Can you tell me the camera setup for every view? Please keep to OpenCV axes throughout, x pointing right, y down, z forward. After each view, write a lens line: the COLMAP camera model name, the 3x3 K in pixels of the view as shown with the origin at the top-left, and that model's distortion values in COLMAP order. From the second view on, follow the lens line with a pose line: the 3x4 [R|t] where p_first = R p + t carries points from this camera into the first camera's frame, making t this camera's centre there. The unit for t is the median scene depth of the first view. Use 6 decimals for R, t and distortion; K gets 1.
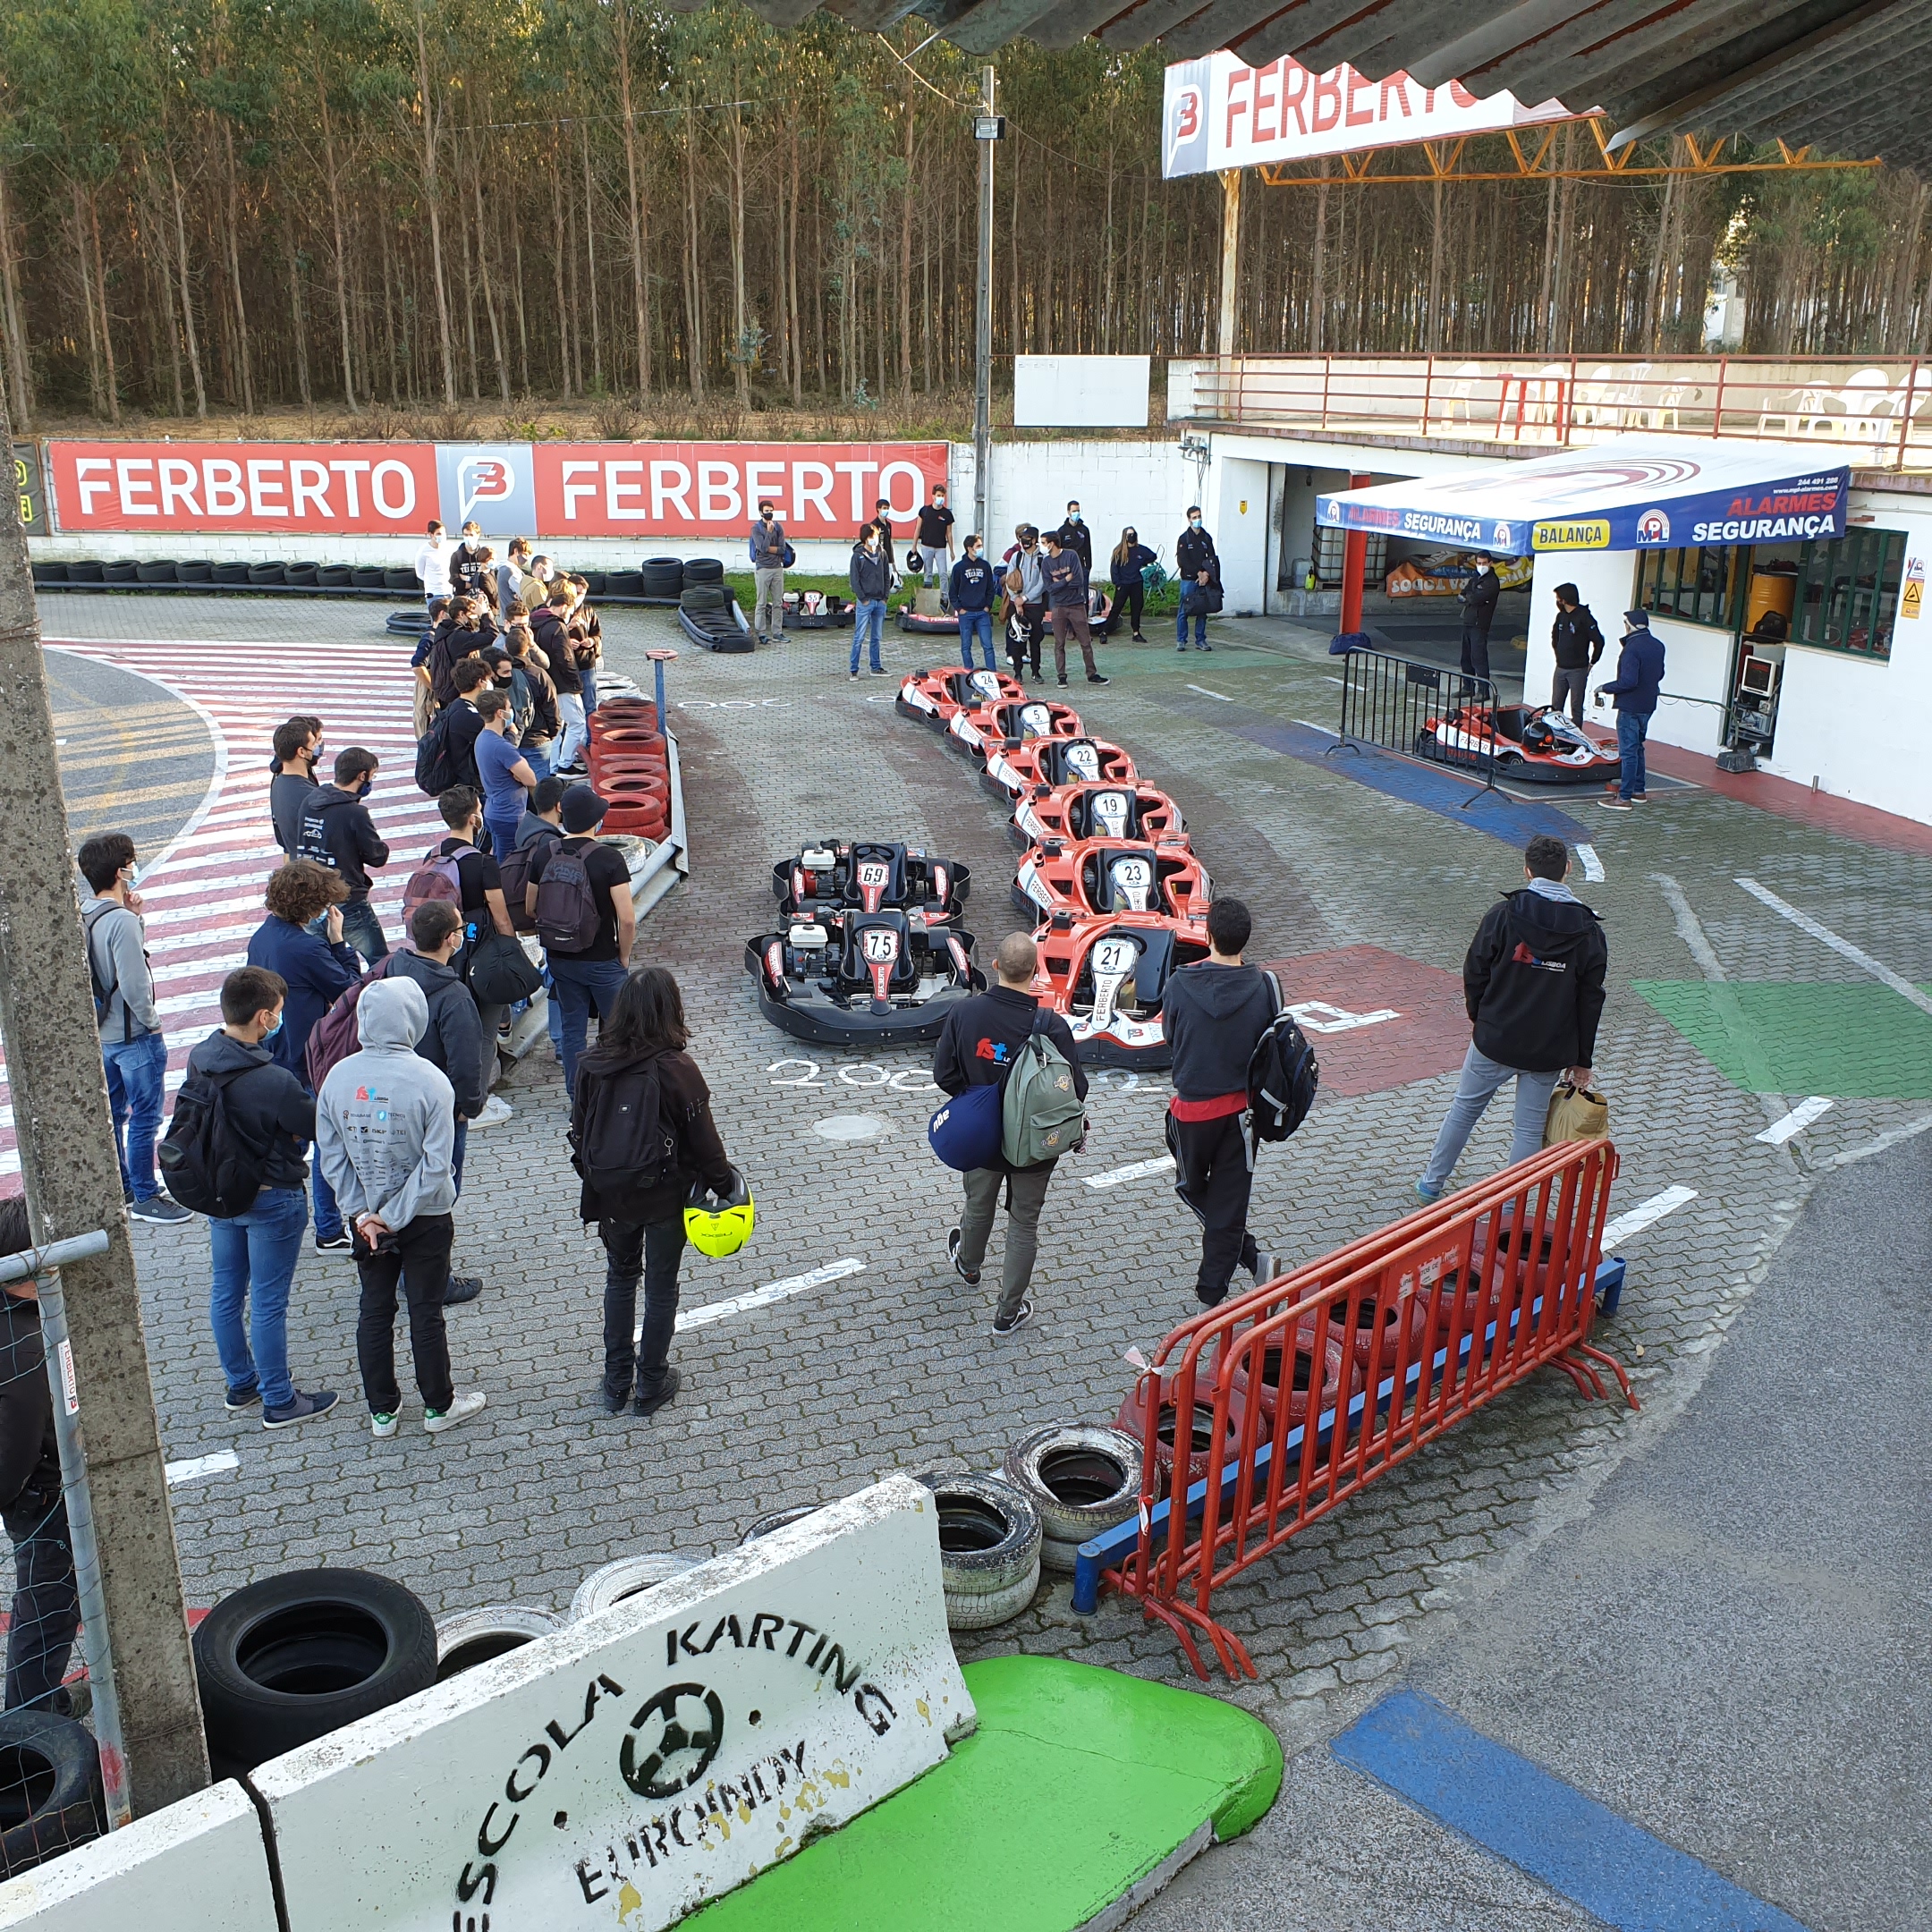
lens RADIAL K [[1941.8, 0, 966.0], [0, 1941.8, 966.0], [0, 0, 1]] dist [0.083653, -0.142588]
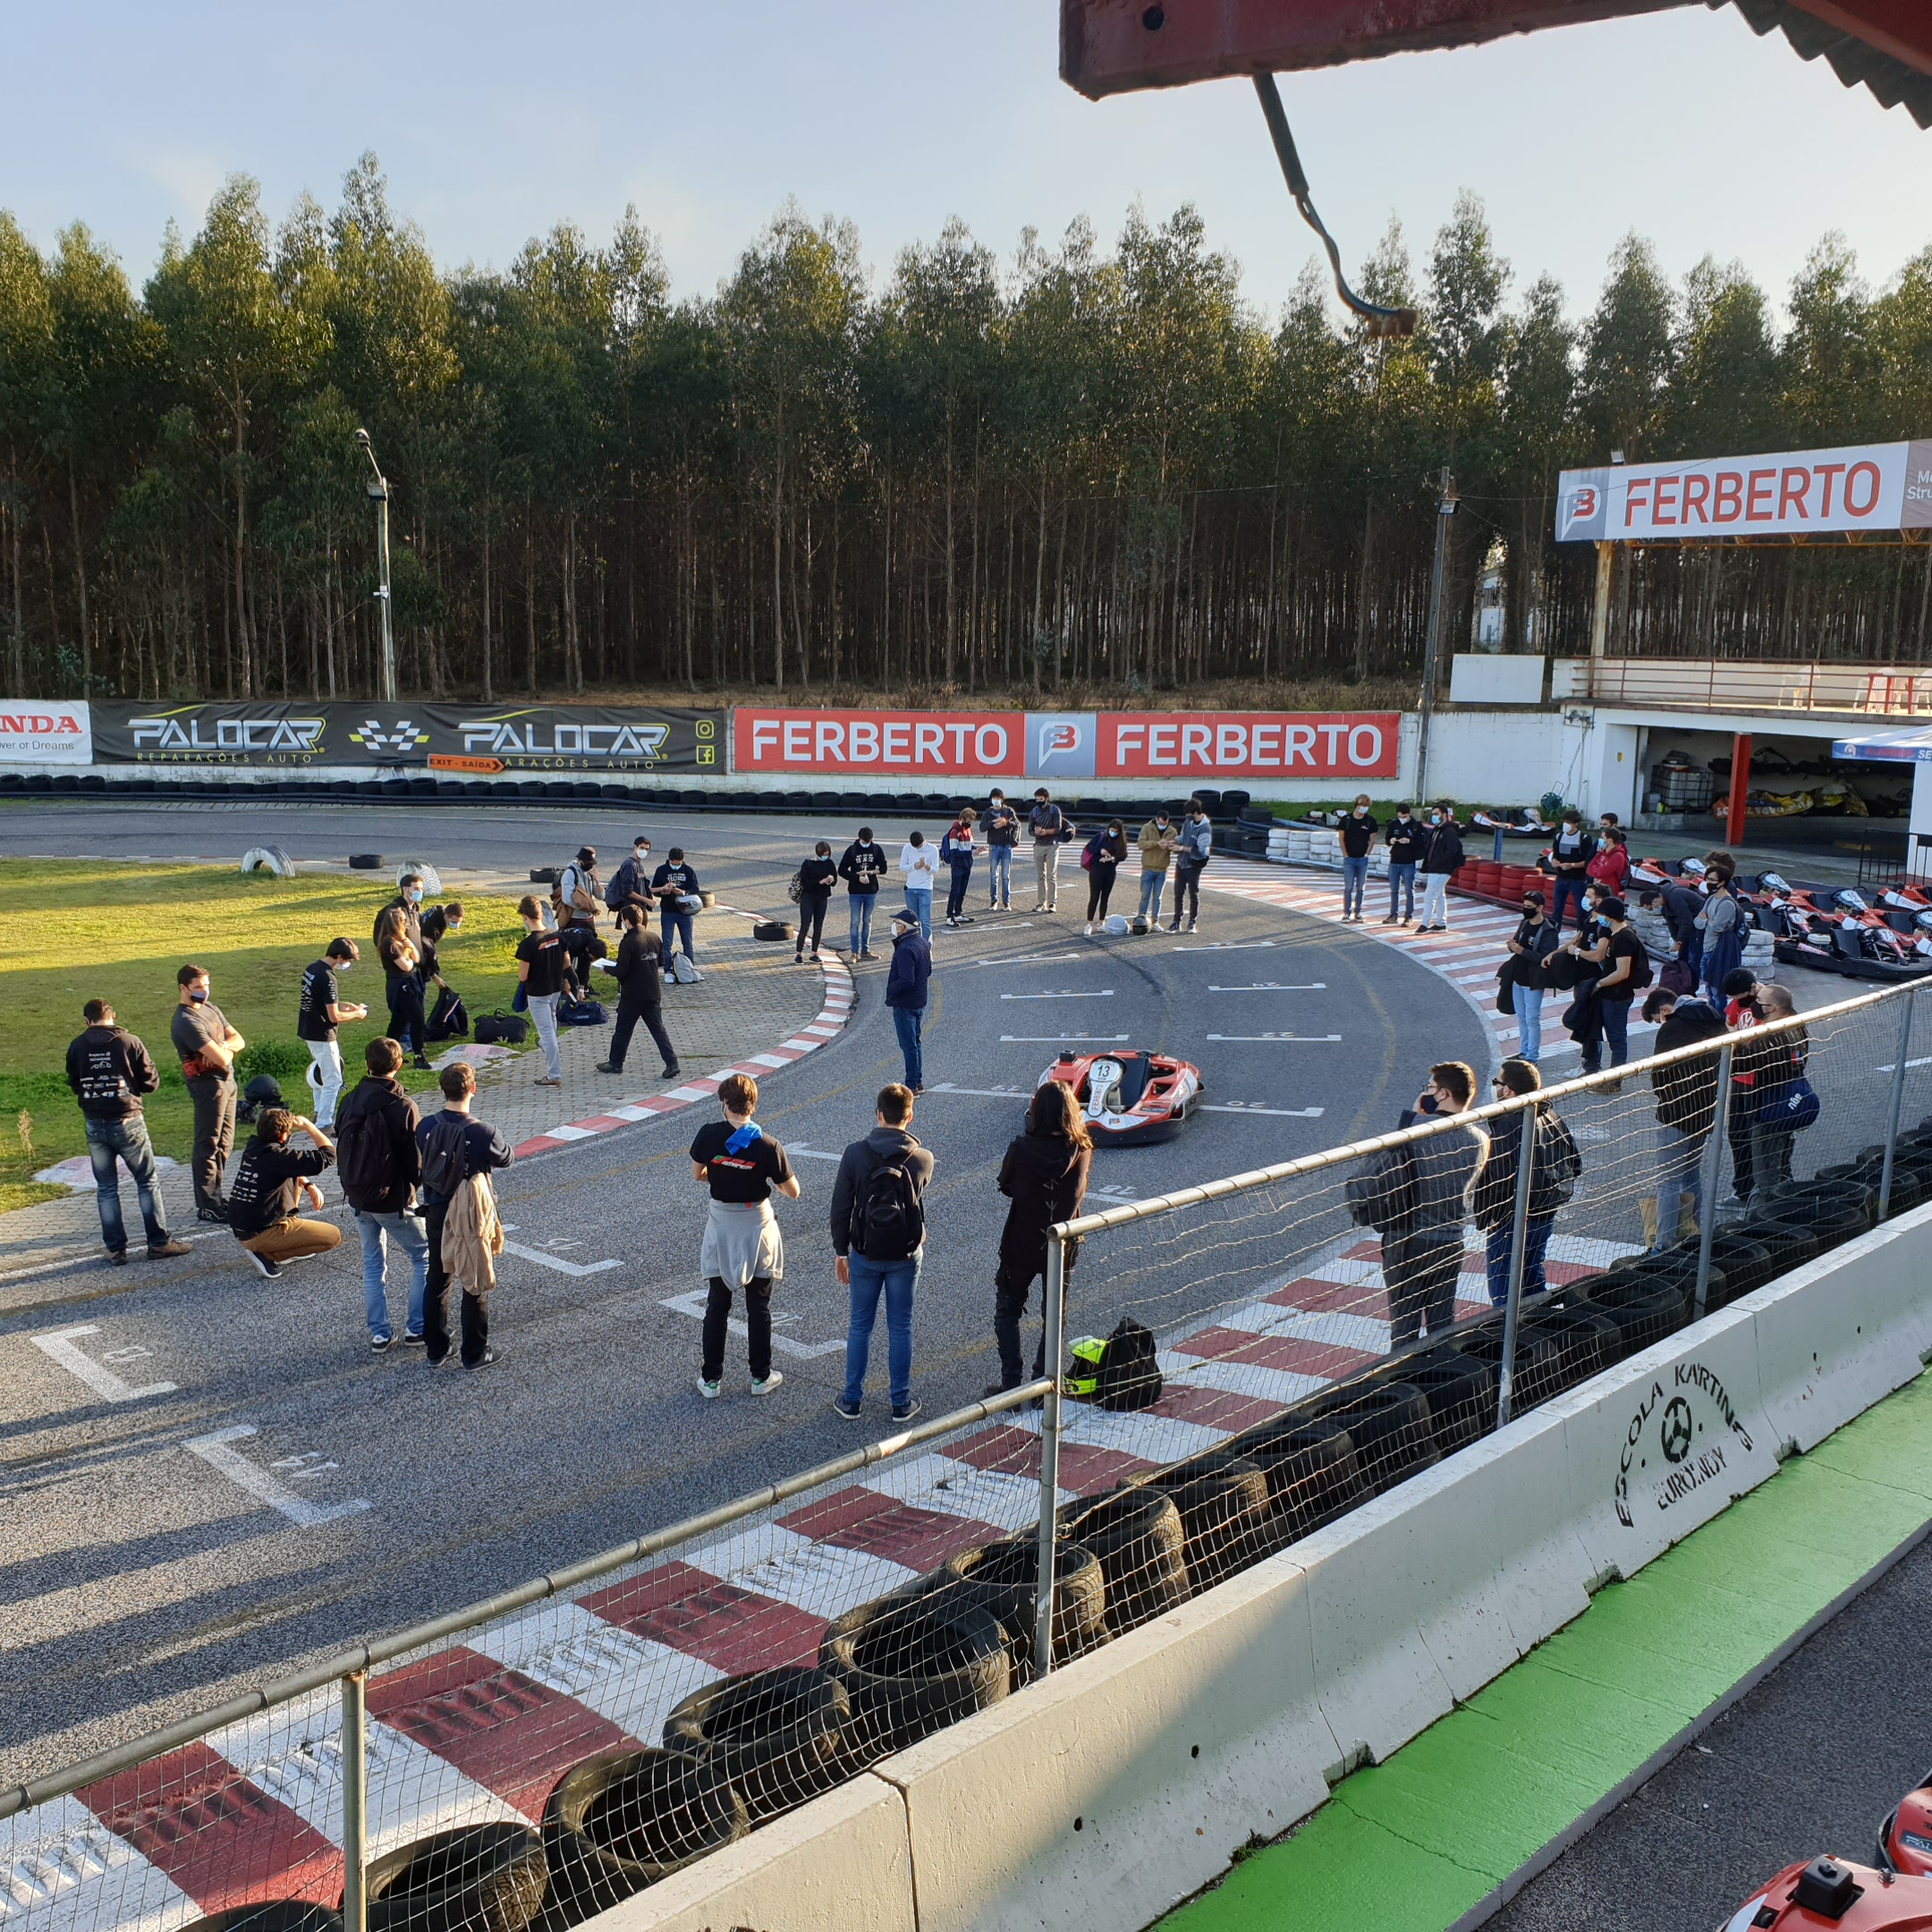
lens RADIAL K [[1916.6, 0, 997.2], [0, 1916.6, 961.5], [0, 0, 1]] dist [0.194676, -0.442372]
pose [[0.995092, 0.000433, 0.098951, -0.672738], [0.013120, 0.990584, -0.136273, 0.156786], [-0.098079, 0.136903, 0.985717, -0.532357]]
